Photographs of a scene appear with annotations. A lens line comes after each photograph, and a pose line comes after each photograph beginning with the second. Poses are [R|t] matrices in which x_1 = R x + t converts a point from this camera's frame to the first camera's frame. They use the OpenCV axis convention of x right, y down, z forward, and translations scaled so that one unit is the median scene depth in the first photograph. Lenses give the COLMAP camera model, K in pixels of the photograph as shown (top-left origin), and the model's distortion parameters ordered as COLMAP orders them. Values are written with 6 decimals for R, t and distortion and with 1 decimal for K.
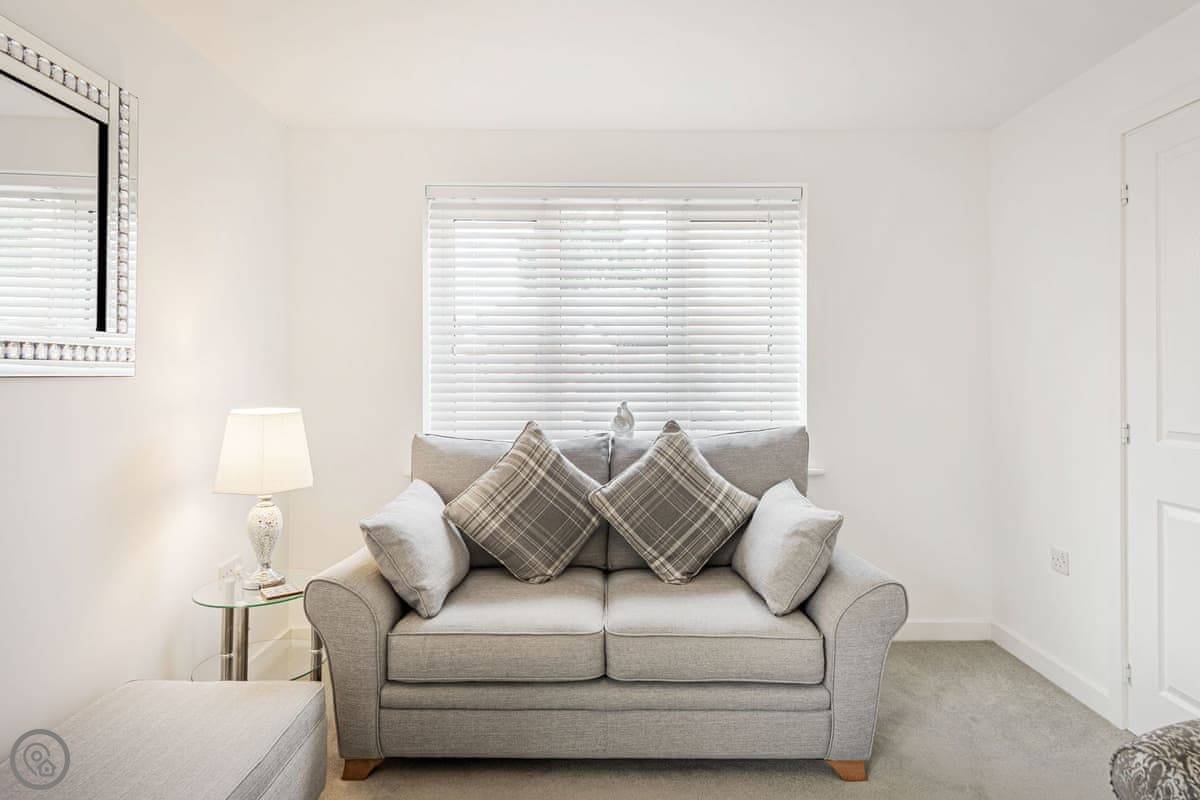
lens RADIAL K [[691.3, 0, 599.9], [0, 691.3, 373.9], [0, 0, 1]] dist [0.027995, -0.000859]
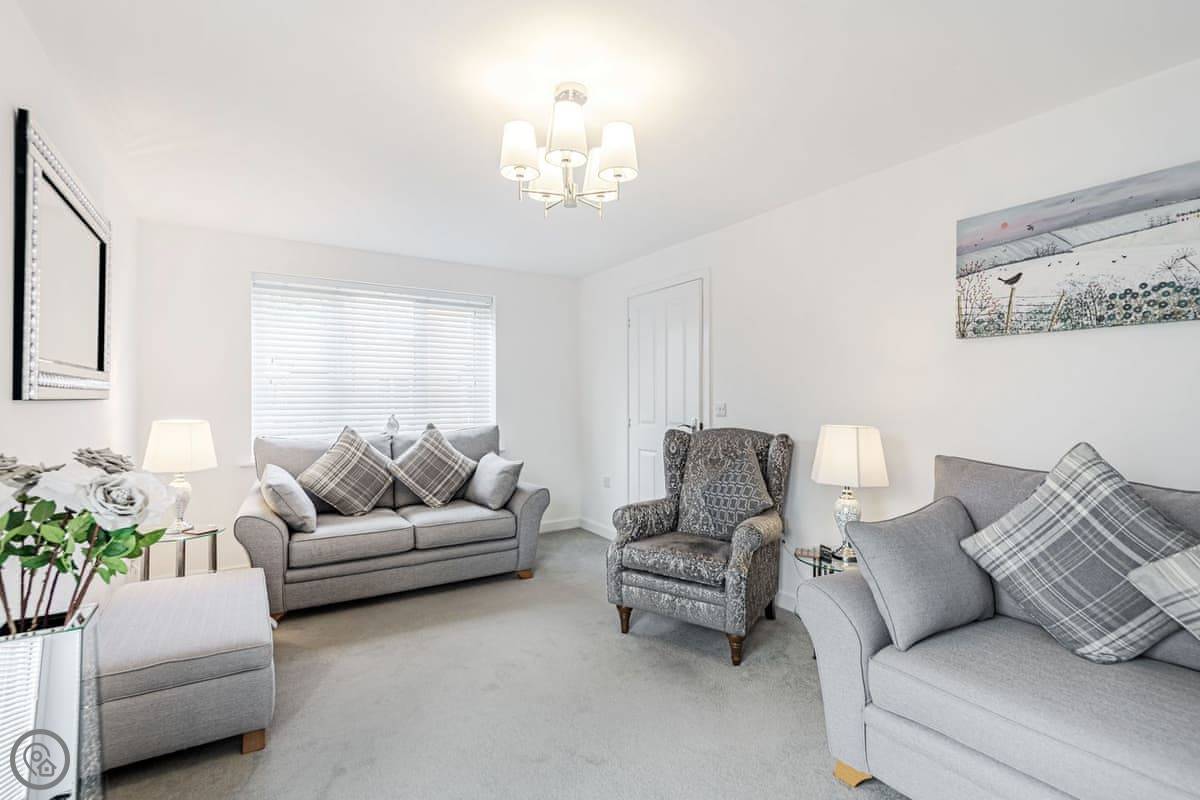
lens RADIAL K [[549.5, 0, 595.6], [0, 549.5, 399.5], [0, 0, 1]] dist [0.018096, -0.013314]
pose [[0.857417, -0.000883, 0.514621, -0.294733], [-0.000658, 0.999996, 0.002814, -0.000324], [-0.514622, -0.002751, 0.857413, -0.517020]]
